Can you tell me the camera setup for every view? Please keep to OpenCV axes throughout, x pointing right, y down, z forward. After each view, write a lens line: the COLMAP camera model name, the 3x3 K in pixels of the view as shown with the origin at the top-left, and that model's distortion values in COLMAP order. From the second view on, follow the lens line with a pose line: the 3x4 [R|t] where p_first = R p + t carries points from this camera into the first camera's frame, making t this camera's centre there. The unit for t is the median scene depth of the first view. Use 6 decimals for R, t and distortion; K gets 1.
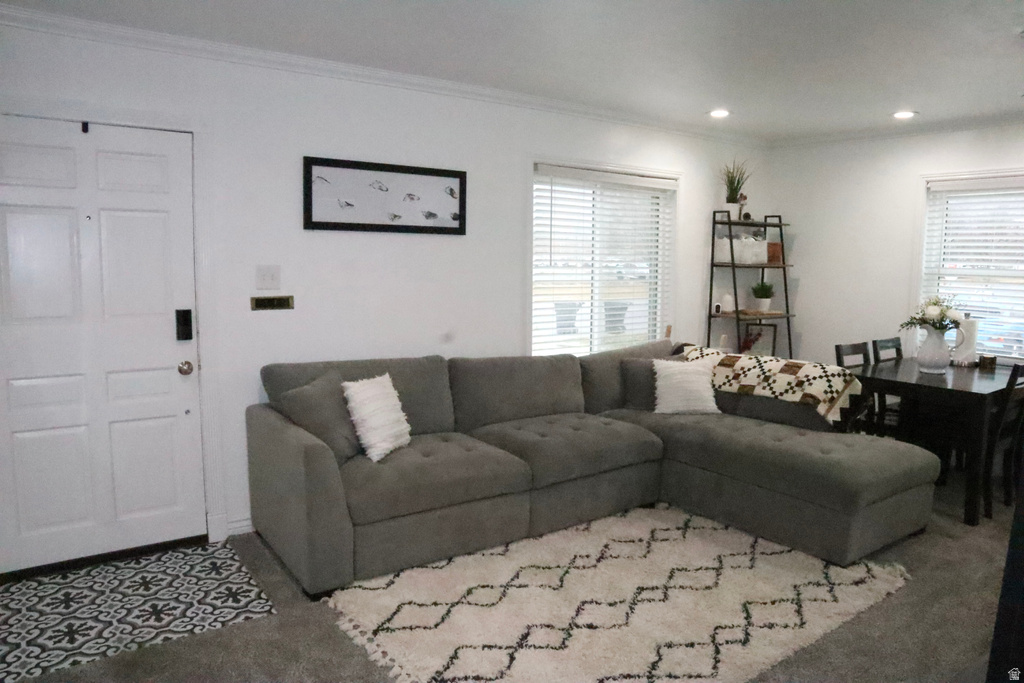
lens RADIAL K [[711.3, 0, 512.0], [0, 711.3, 341.5], [0, 0, 1]] dist [-0.125467, 0.081500]
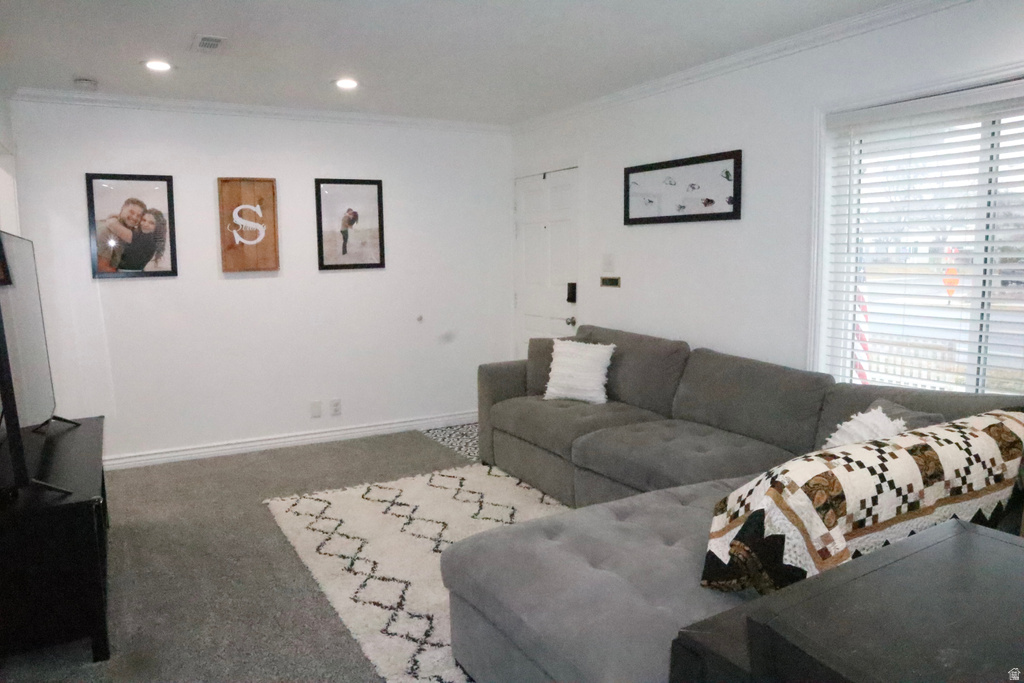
lens RADIAL K [[711.3, 0, 512.0], [0, 711.3, 341.5], [0, 0, 1]] dist [-0.125467, 0.081500]
pose [[-0.116979, 0.108645, -0.987174, 1.008257], [-0.101495, 0.987486, 0.120706, -0.085162], [0.987935, 0.114313, -0.104488, 0.948725]]
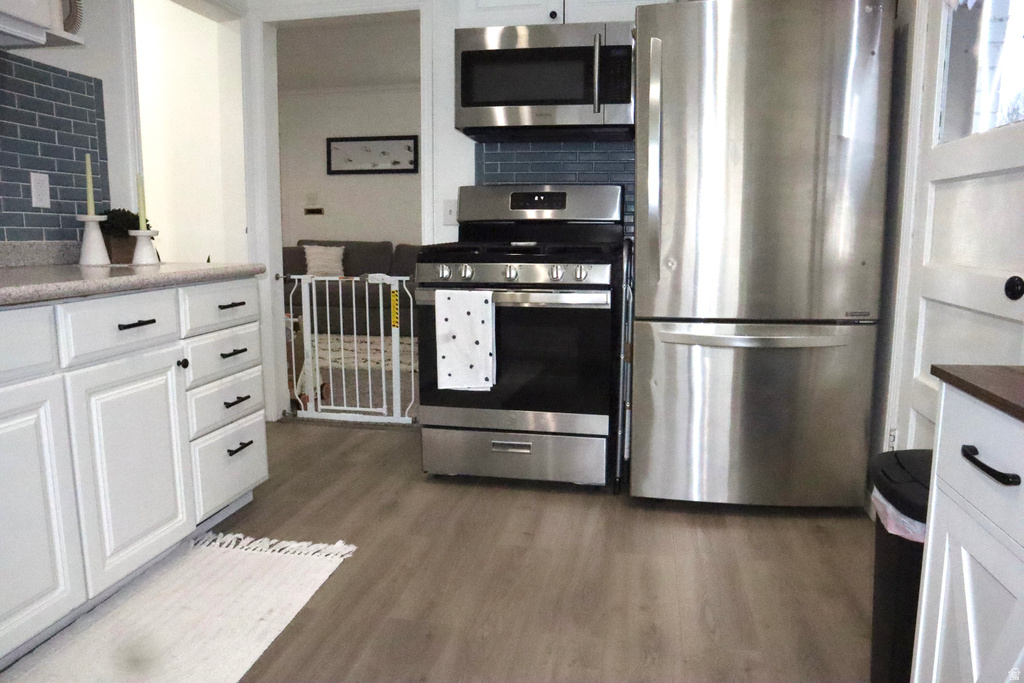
lens RADIAL K [[711.3, 0, 512.0], [0, 711.3, 341.5], [0, 0, 1]] dist [-0.125467, 0.081500]
pose [[0.675739, 0.100672, -0.730234, 1.563632], [-0.077639, 0.994840, 0.065306, 0.142319], [0.733041, 0.012565, 0.680069, 0.027788]]
